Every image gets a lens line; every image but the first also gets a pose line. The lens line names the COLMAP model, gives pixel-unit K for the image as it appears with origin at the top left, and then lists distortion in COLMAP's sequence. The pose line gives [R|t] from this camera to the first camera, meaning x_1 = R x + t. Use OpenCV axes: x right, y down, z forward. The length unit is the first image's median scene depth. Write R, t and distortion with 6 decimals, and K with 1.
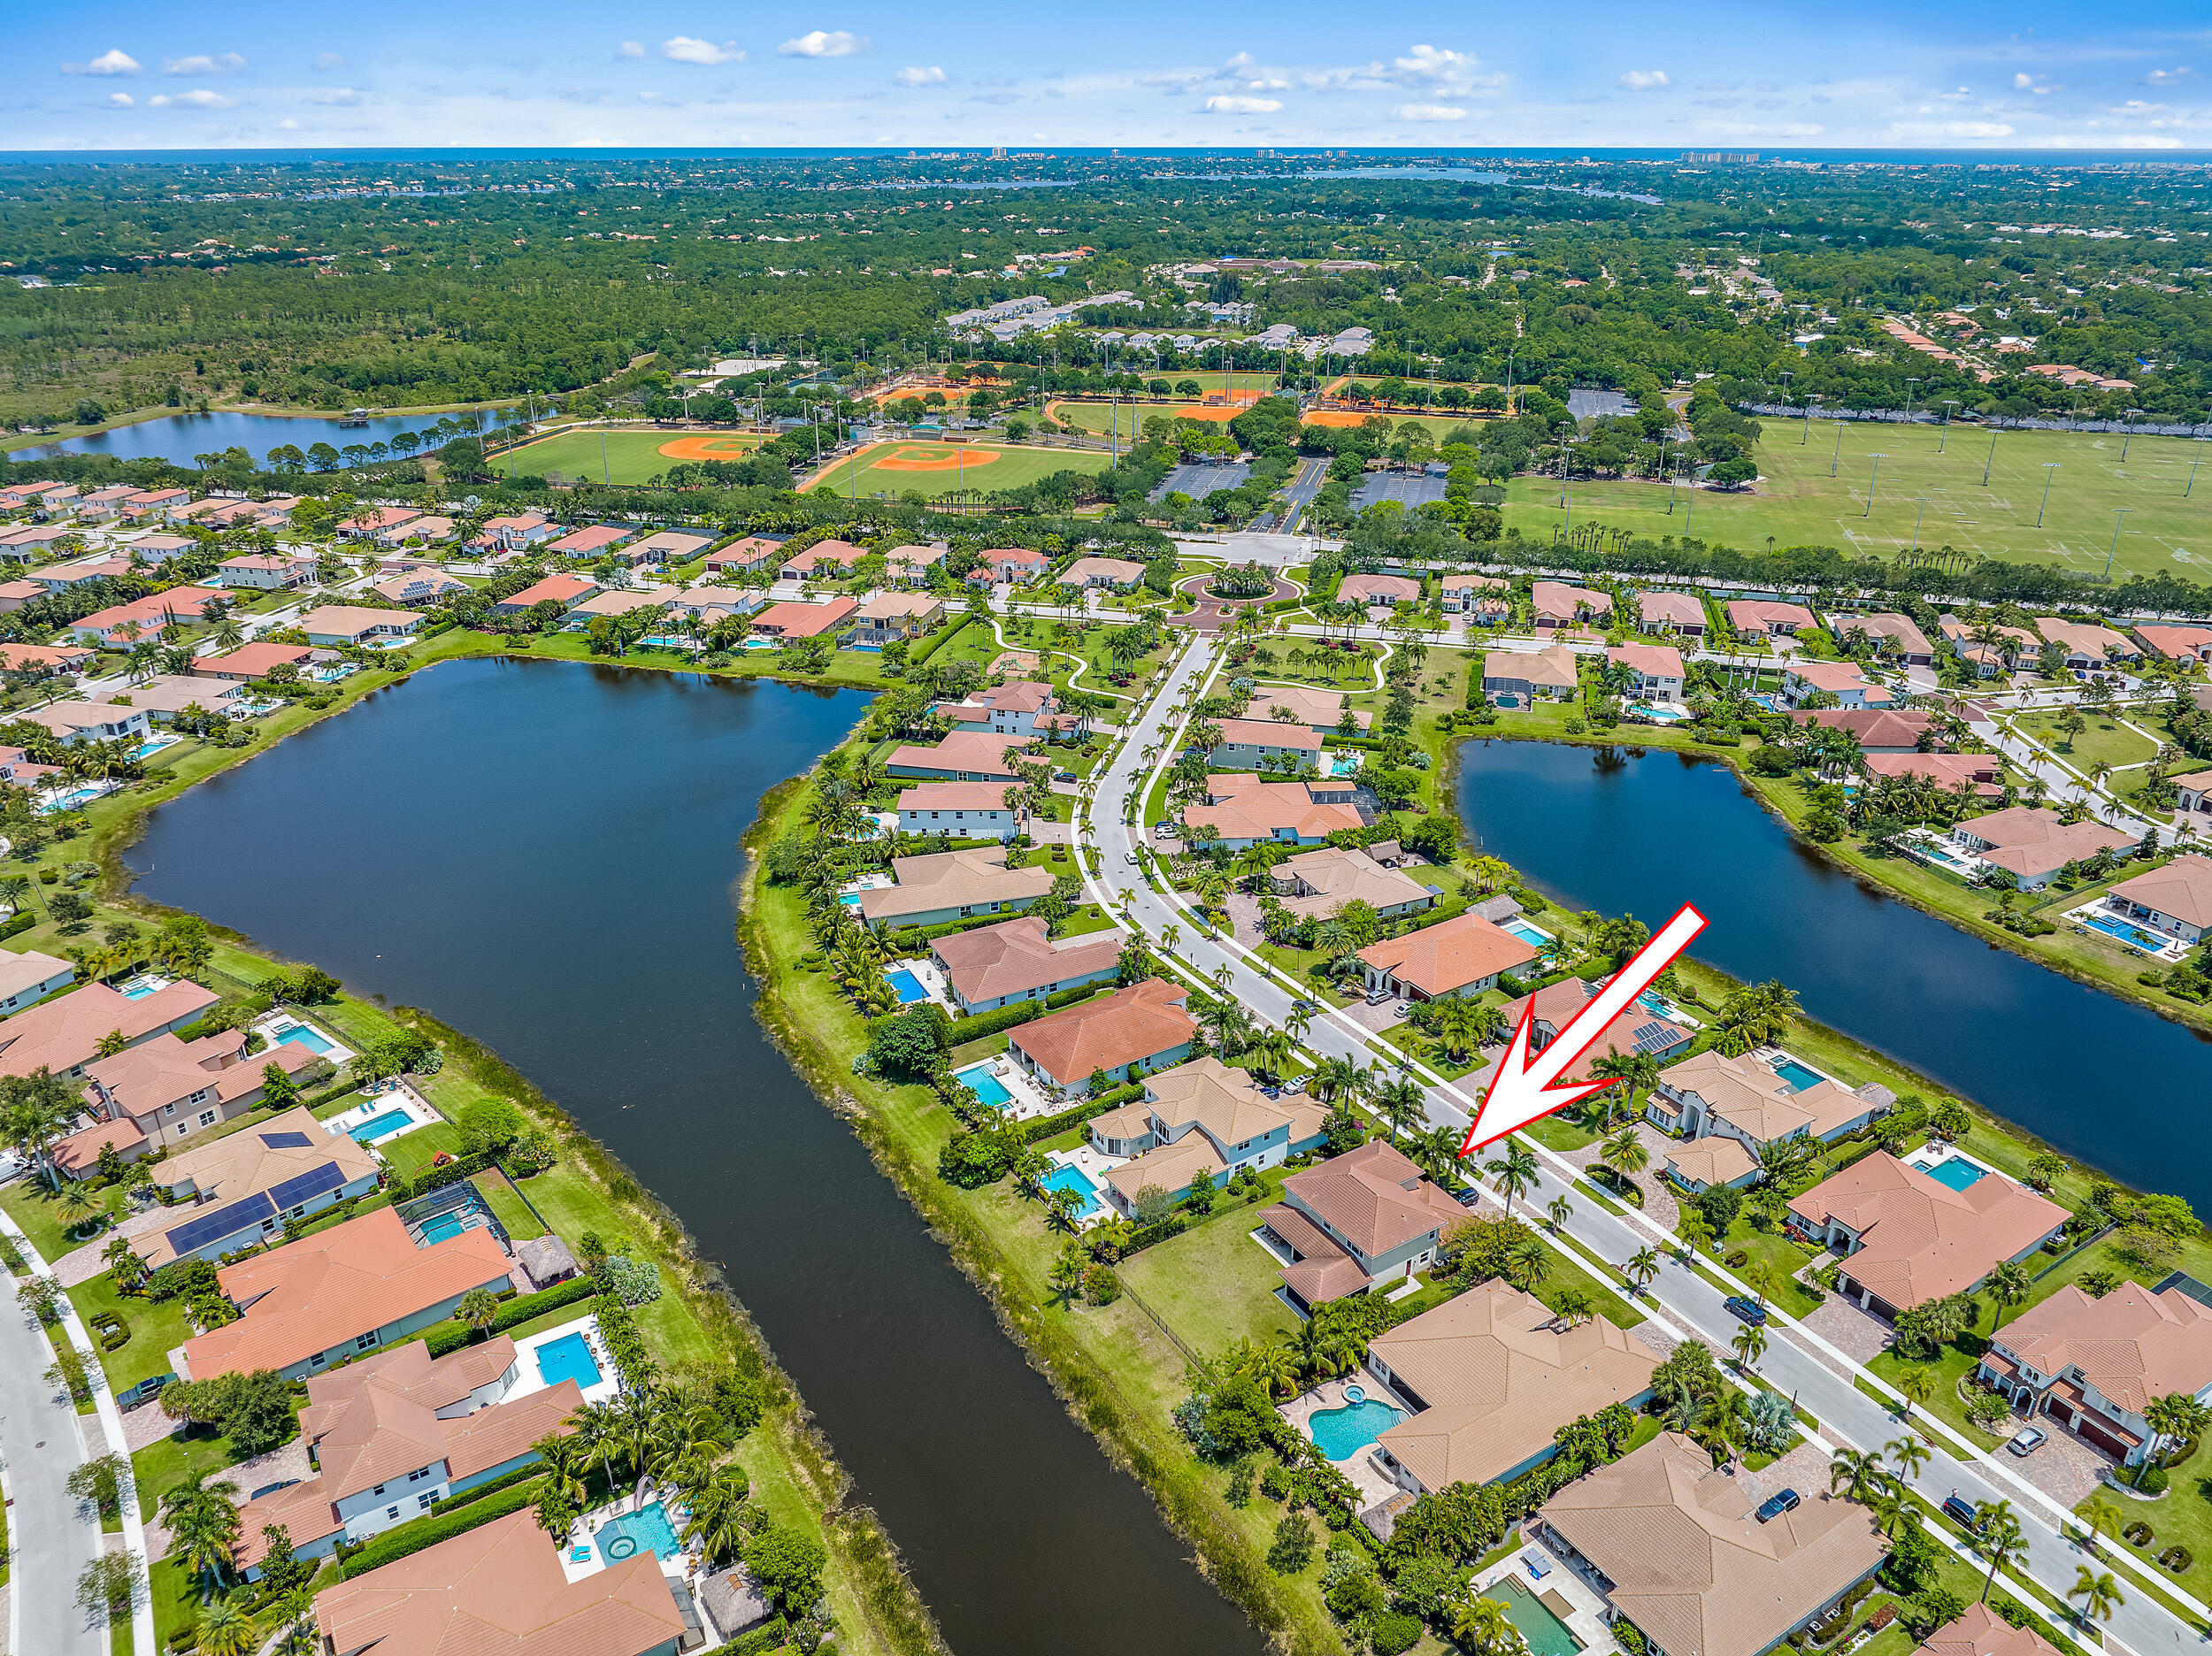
lens RADIAL K [[1544.9, 0, 1106.0], [0, 1544.9, 828.0], [0, 0, 1]] dist [-0.035580, -0.005212]
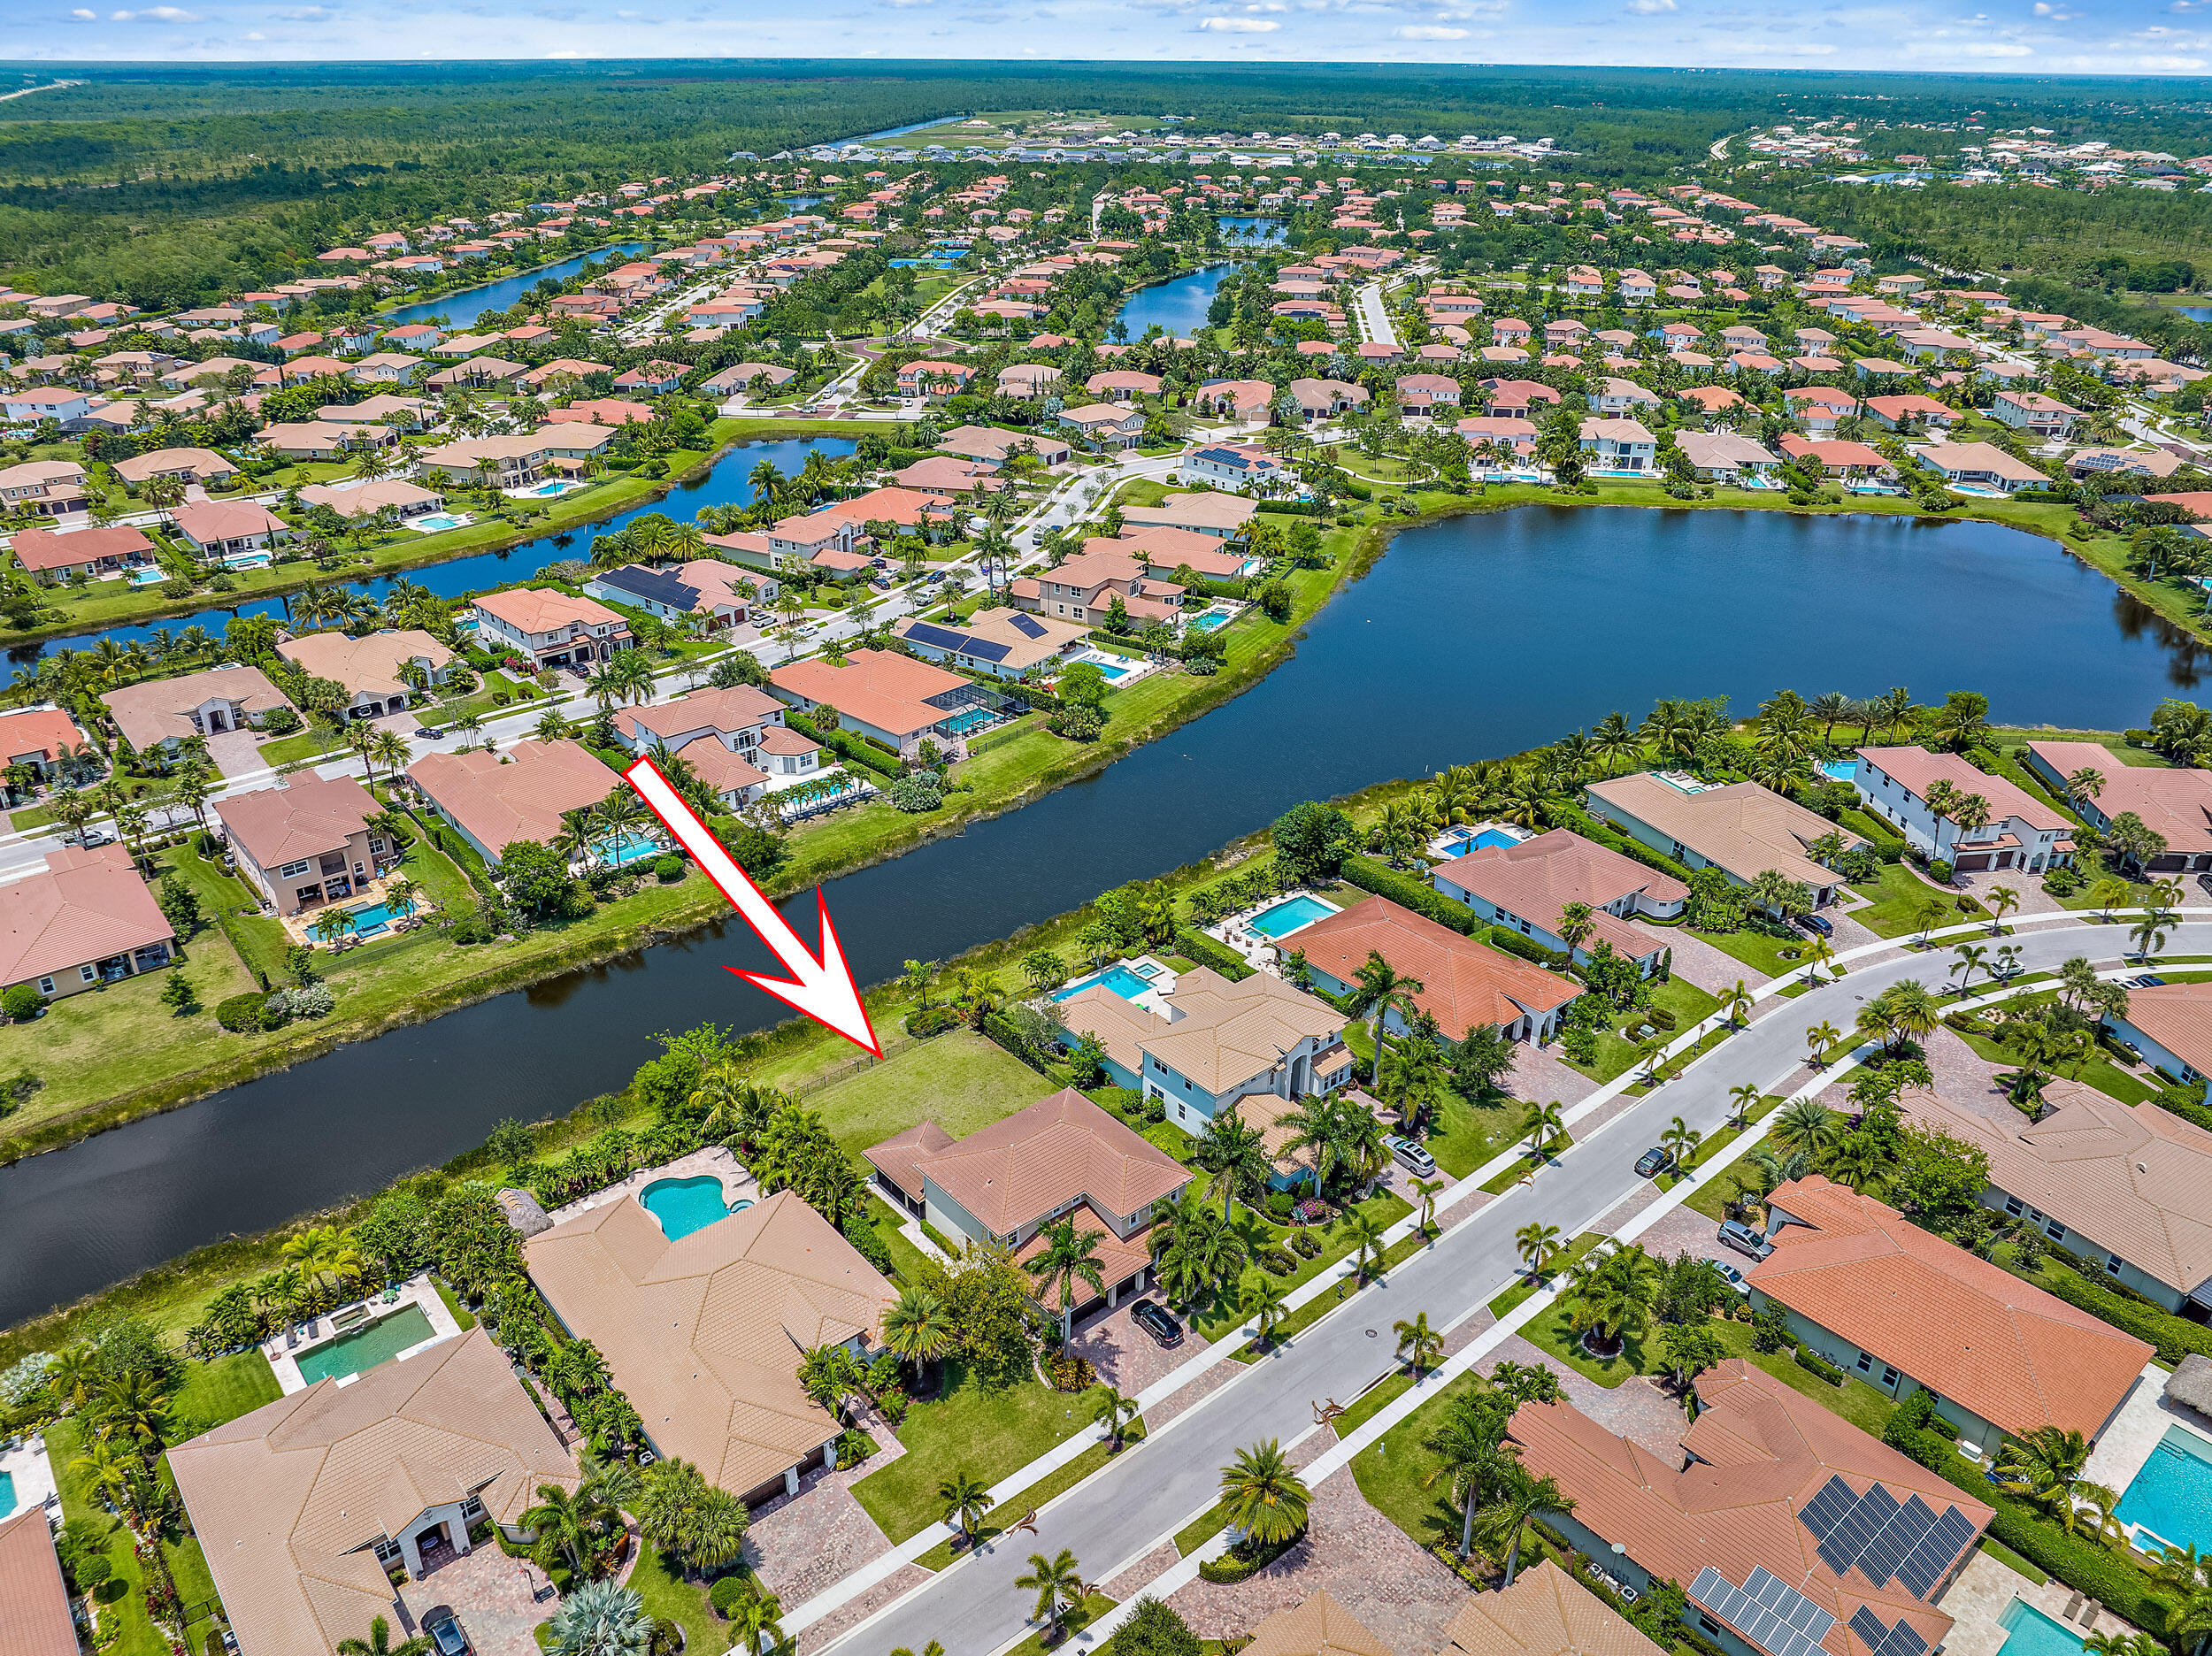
lens RADIAL K [[1582.9, 0, 1106.0], [0, 1582.9, 828.0], [0, 0, 1]] dist [-0.037505, -0.005593]
pose [[0.142710, 0.439868, -0.886651, 0.376916], [-0.411599, 0.841061, 0.351002, -0.074680], [0.900122, 0.314854, 0.301077, 0.390497]]
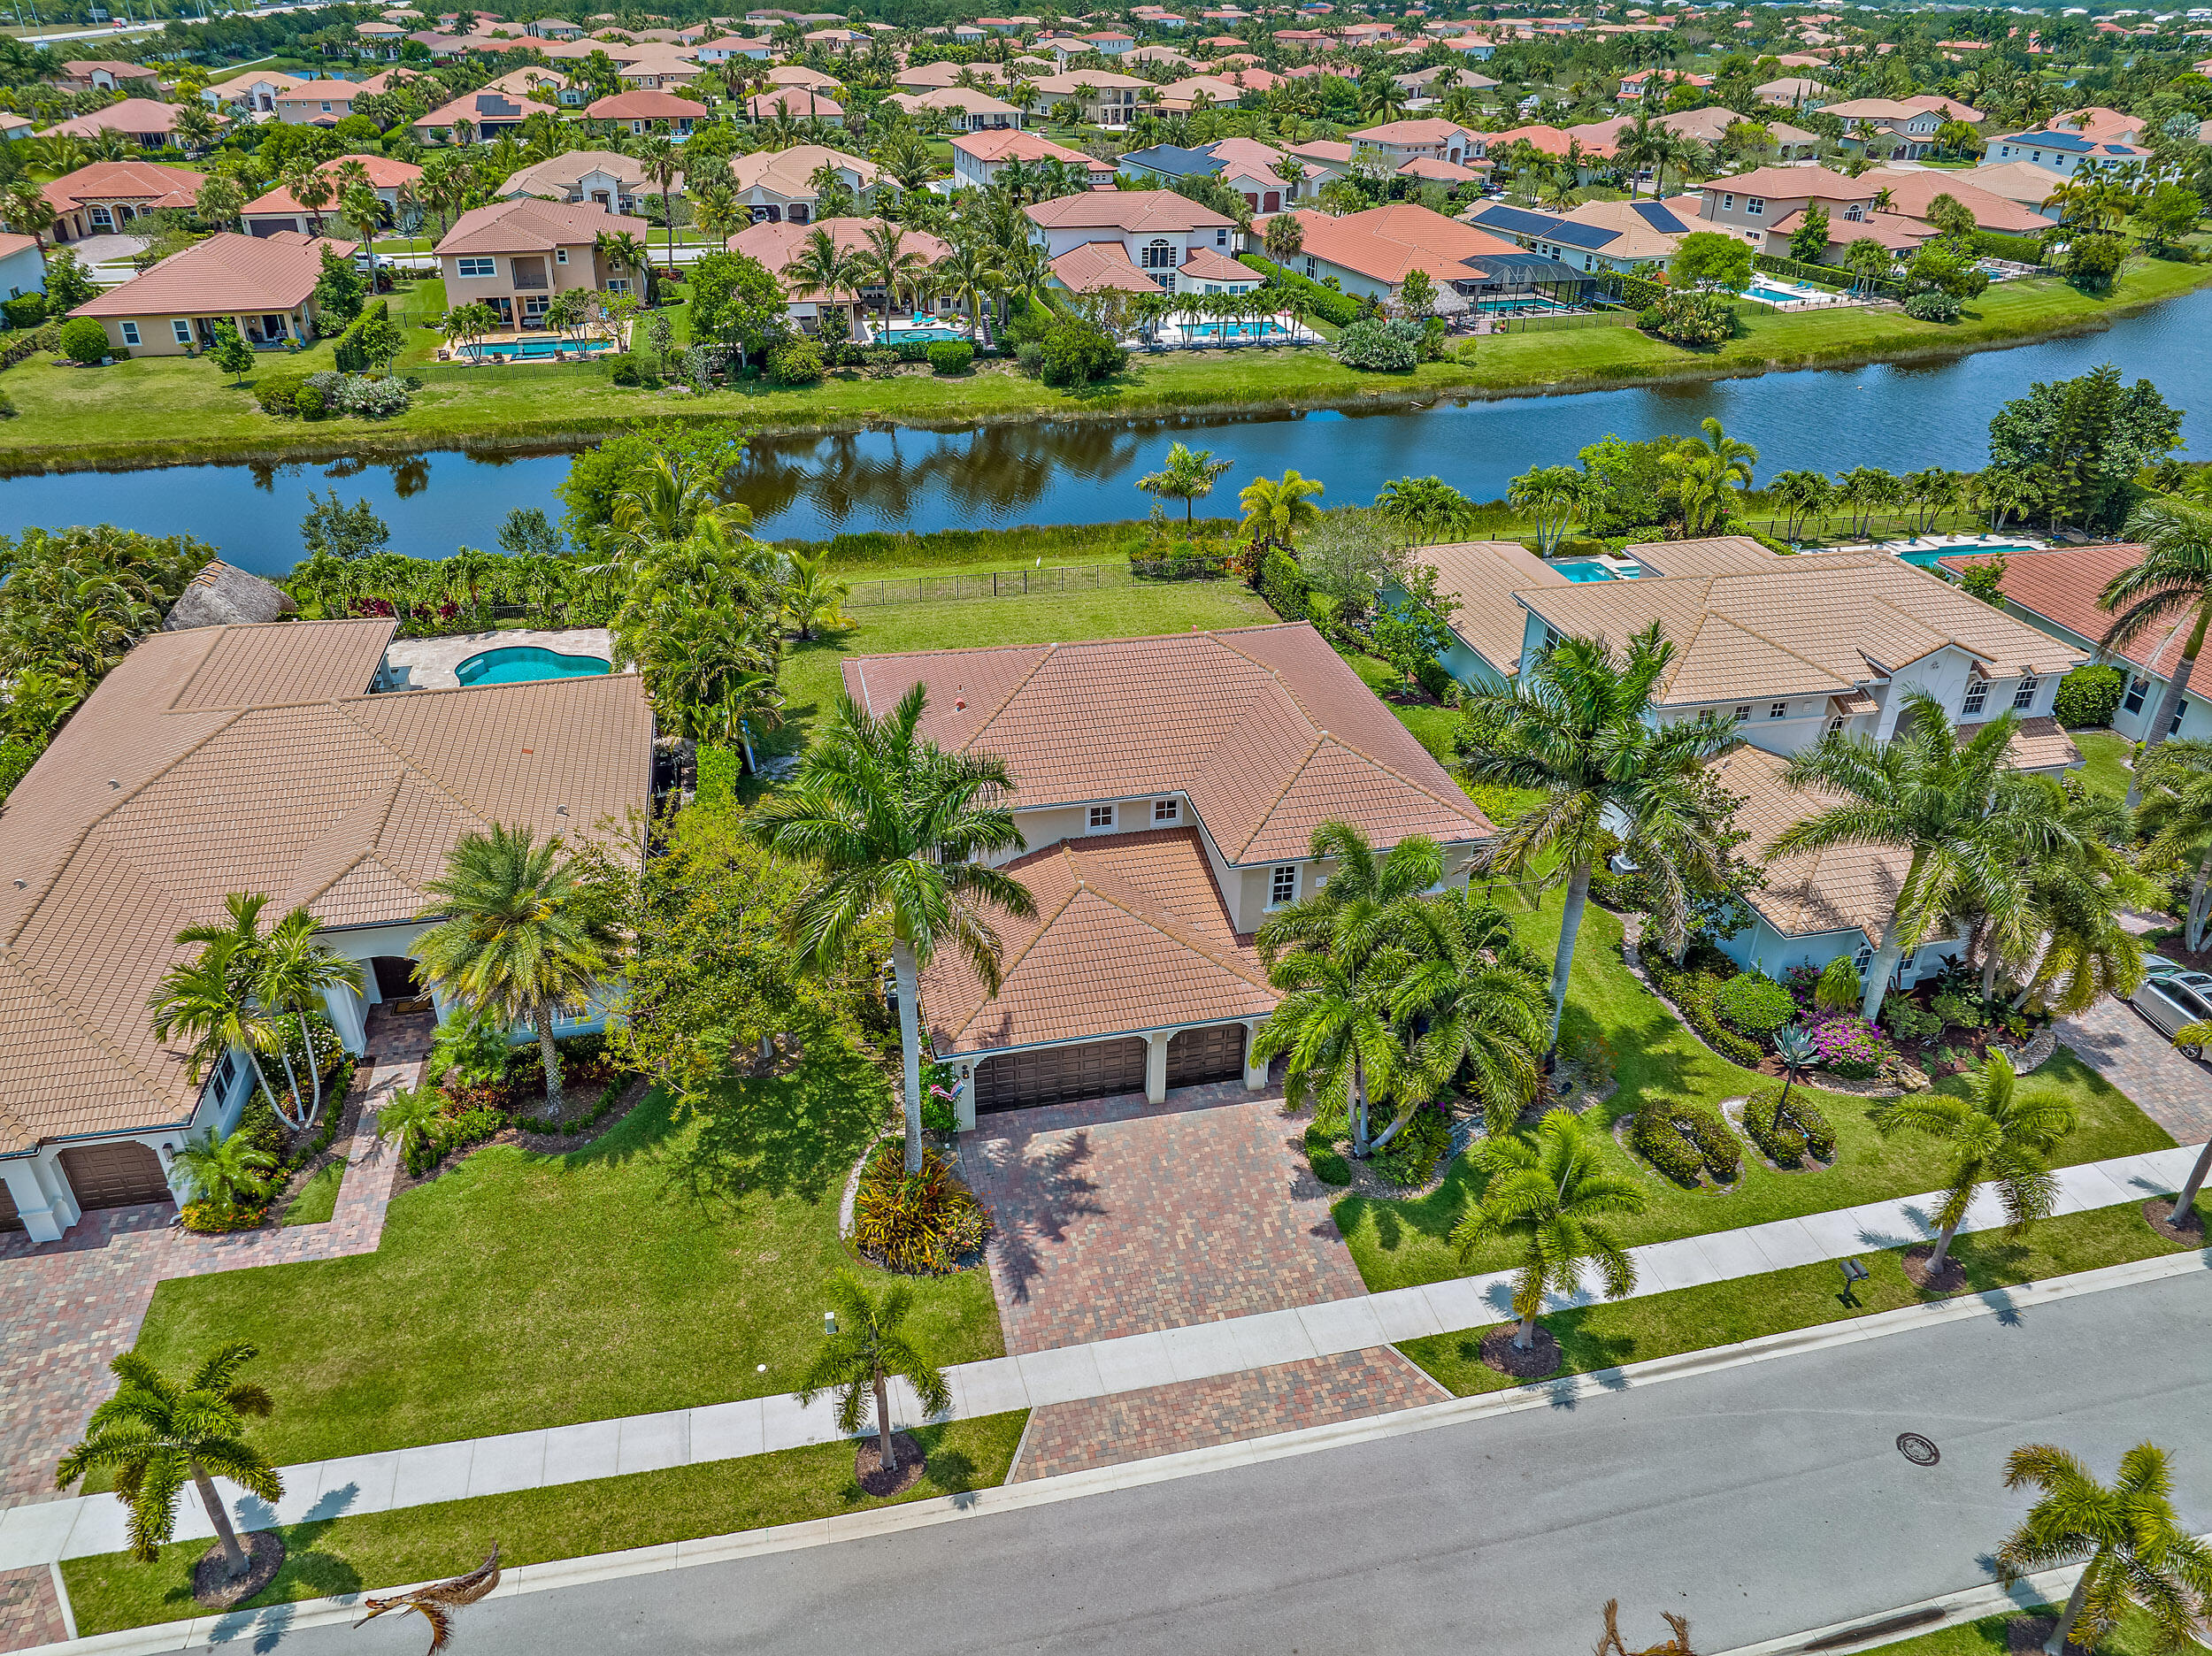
lens RADIAL K [[1543.0, 0, 1106.0], [0, 1543.0, 828.0], [0, 0, 1]] dist [-0.029296, 0.001668]
pose [[-0.330024, 0.462803, -0.822738, 0.207935], [-0.400549, 0.720560, 0.565998, 0.051849], [0.854777, 0.516340, -0.052427, 0.520824]]
